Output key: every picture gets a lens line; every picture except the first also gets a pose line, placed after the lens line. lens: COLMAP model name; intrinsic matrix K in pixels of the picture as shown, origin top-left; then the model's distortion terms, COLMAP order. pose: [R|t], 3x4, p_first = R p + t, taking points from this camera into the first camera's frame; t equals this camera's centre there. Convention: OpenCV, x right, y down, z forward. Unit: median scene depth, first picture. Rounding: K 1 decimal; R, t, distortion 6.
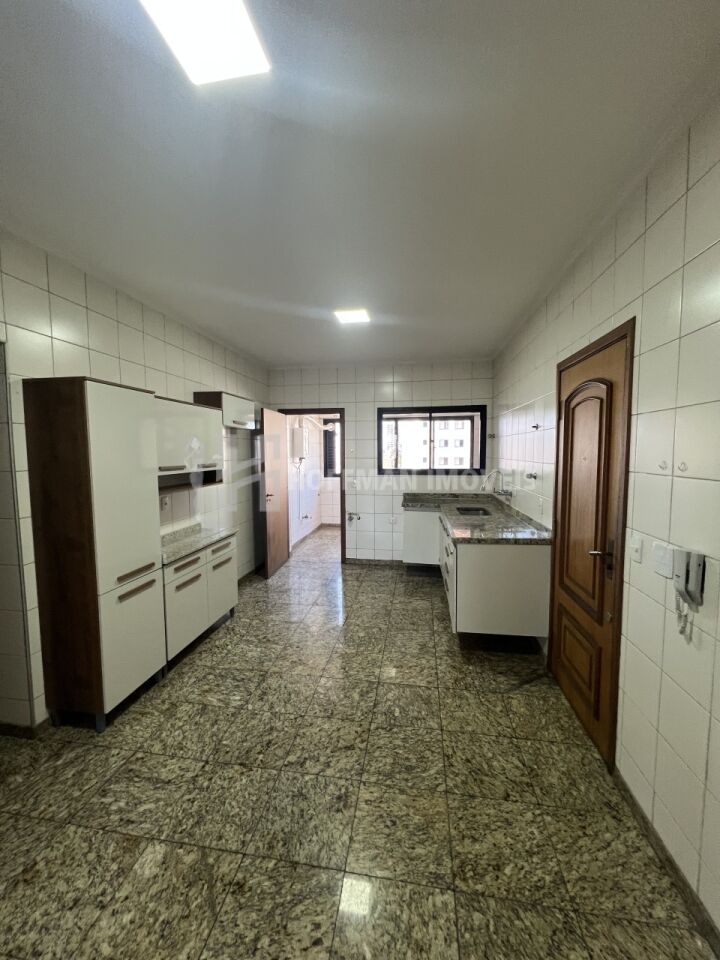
lens RADIAL K [[385.2, 0, 359.3], [0, 385.2, 480.1], [0, 0, 1]] dist [-0.001722, 0.000123]
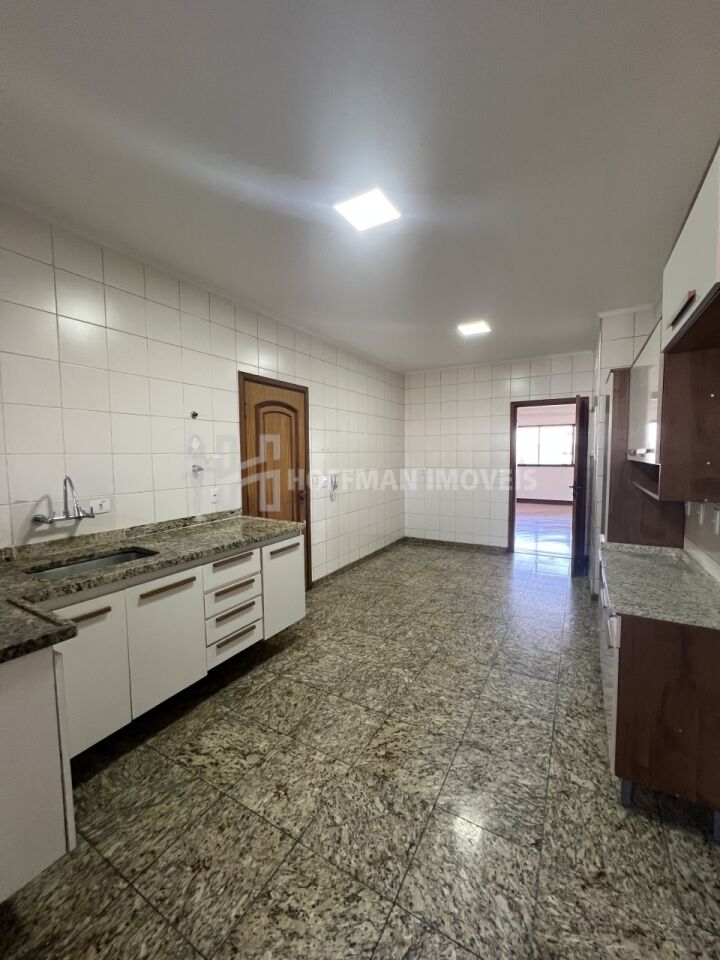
lens RADIAL K [[385.2, 0, 358.7], [0, 385.2, 479.9], [0, 0, 1]] dist [-0.001722, 0.000123]
pose [[-0.933246, -0.010671, 0.359080, -0.241645], [0.041821, 0.989535, 0.138100, -0.094719], [-0.356796, 0.143899, -0.923033, 1.739572]]
